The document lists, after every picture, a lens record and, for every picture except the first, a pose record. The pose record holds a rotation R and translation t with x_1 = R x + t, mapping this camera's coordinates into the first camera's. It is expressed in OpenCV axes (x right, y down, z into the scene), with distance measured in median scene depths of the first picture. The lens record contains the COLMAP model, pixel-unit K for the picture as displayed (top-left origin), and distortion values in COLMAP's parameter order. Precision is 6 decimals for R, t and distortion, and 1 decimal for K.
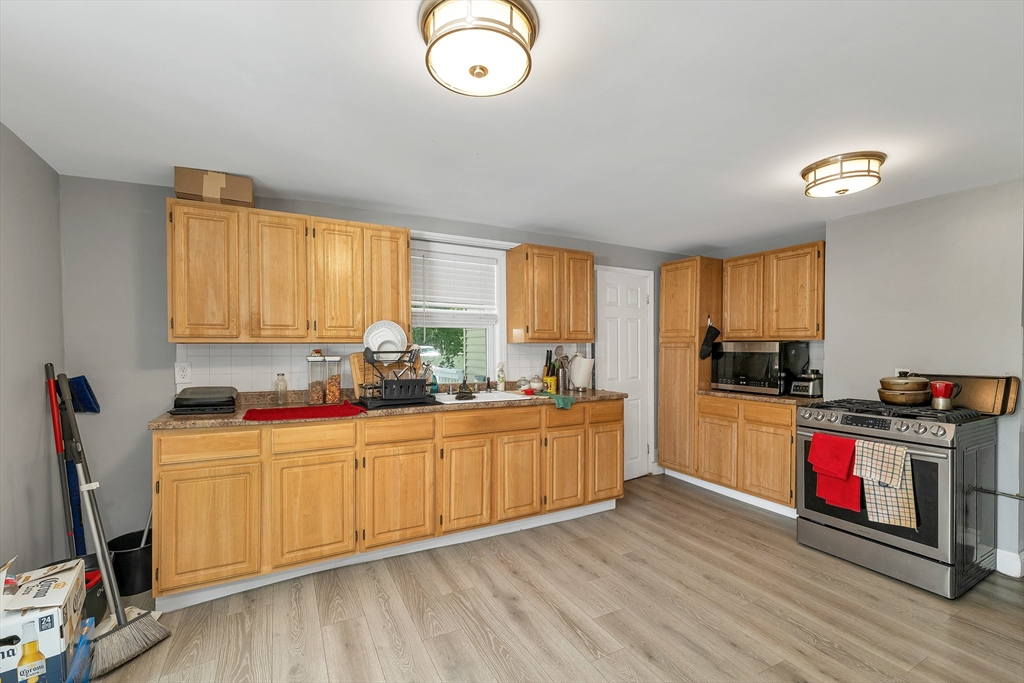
lens RADIAL K [[435.6, 0, 509.1], [0, 435.6, 347.6], [0, 0, 1]] dist [-0.000195, -0.000178]
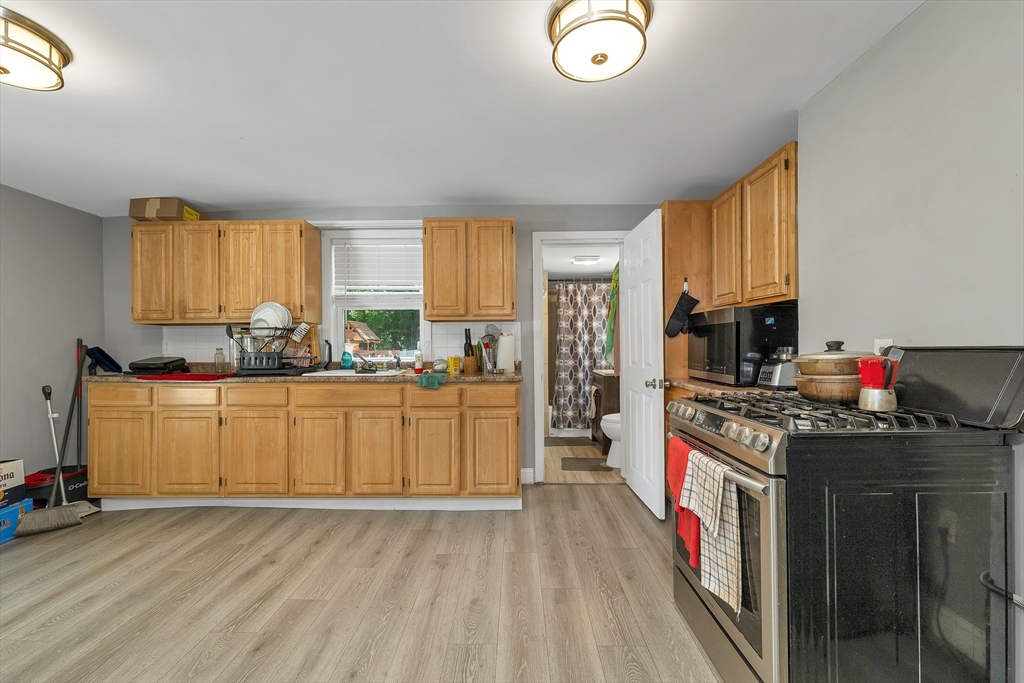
lens RADIAL K [[424.4, 0, 516.0], [0, 424.4, 346.3], [0, 0, 1]] dist [-0.000355, -0.000013]
pose [[0.874288, -0.007503, -0.485349, 0.797065], [0.007016, 0.999971, -0.002821, 0.059932], [0.485357, -0.000939, 0.874316, 0.323747]]
